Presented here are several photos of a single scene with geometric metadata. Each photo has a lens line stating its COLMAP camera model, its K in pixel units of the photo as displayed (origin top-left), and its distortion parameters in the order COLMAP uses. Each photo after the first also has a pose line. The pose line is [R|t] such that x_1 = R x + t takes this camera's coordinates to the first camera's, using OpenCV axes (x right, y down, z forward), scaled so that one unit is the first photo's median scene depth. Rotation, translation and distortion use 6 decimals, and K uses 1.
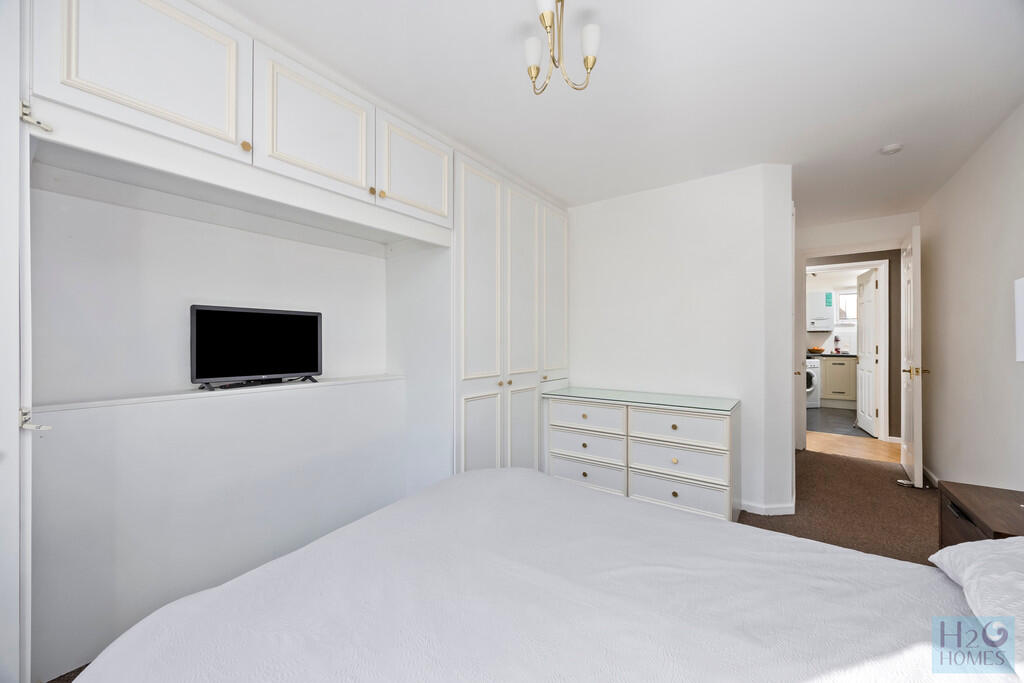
lens RADIAL K [[391.8, 0, 510.4], [0, 391.8, 342.1], [0, 0, 1]] dist [-0.007498, 0.000662]
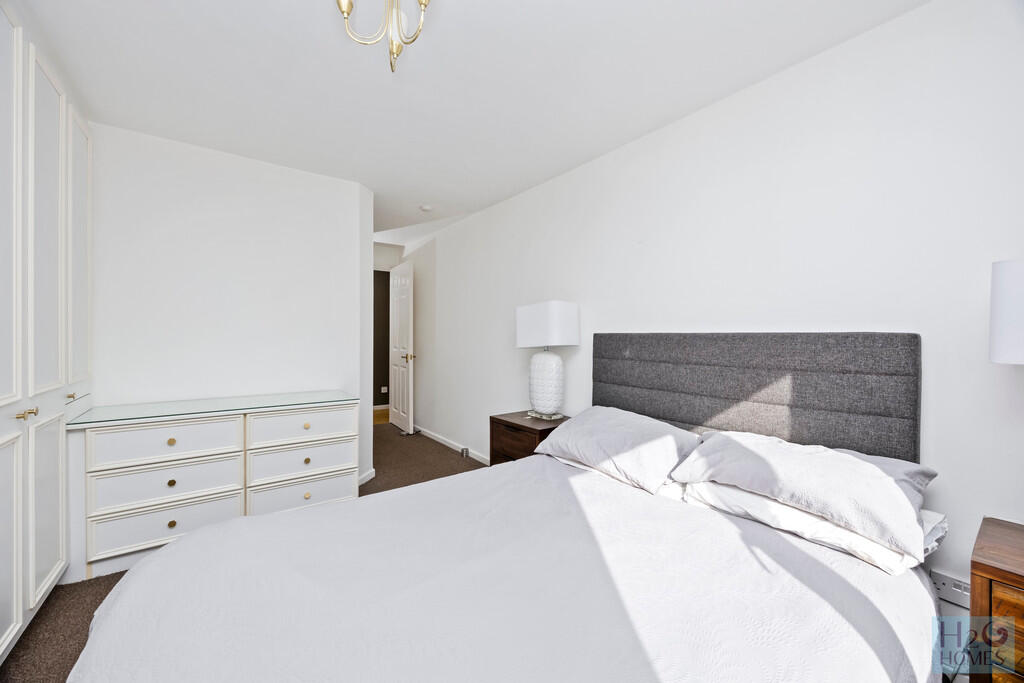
lens RADIAL K [[391.8, 0, 511.6], [0, 391.8, 337.2], [0, 0, 1]] dist [-0.007498, 0.000662]
pose [[0.280051, 0.001710, 0.959984, -0.344618], [-0.006505, 0.999979, 0.000117, -0.003933], [-0.959963, -0.006277, 0.280056, 0.236601]]
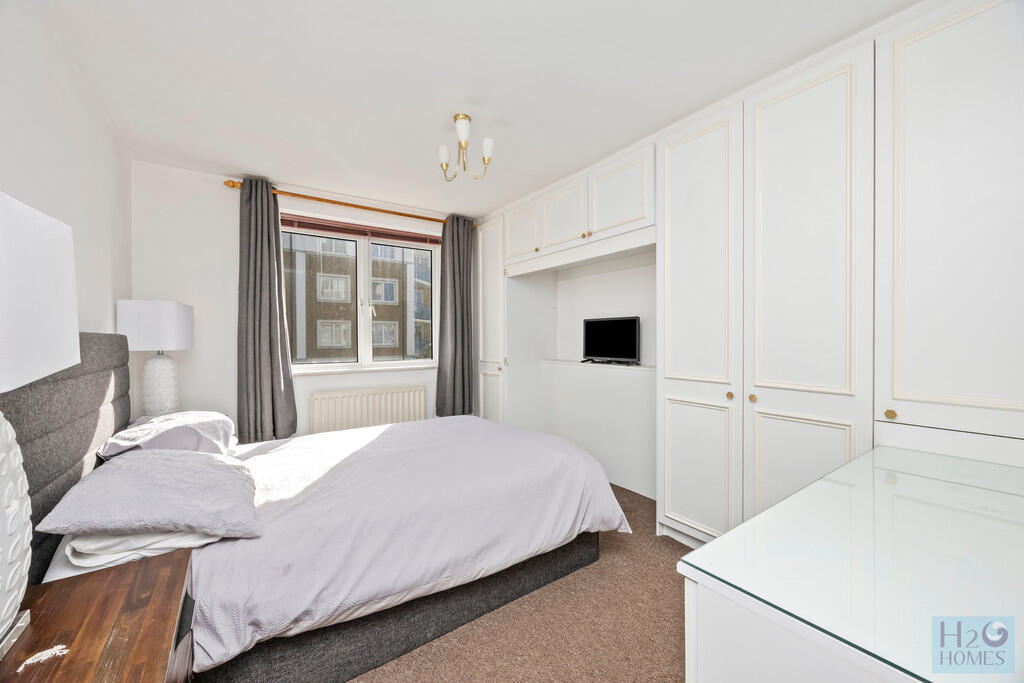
lens RADIAL K [[391.8, 0, 512.1], [0, 391.8, 341.7], [0, 0, 1]] dist [-0.007498, 0.000662]
pose [[-0.332988, 0.011346, -0.942863, 0.801784], [0.003435, 0.999936, 0.010819, -0.002268], [0.942925, 0.000364, -0.333005, 0.874301]]
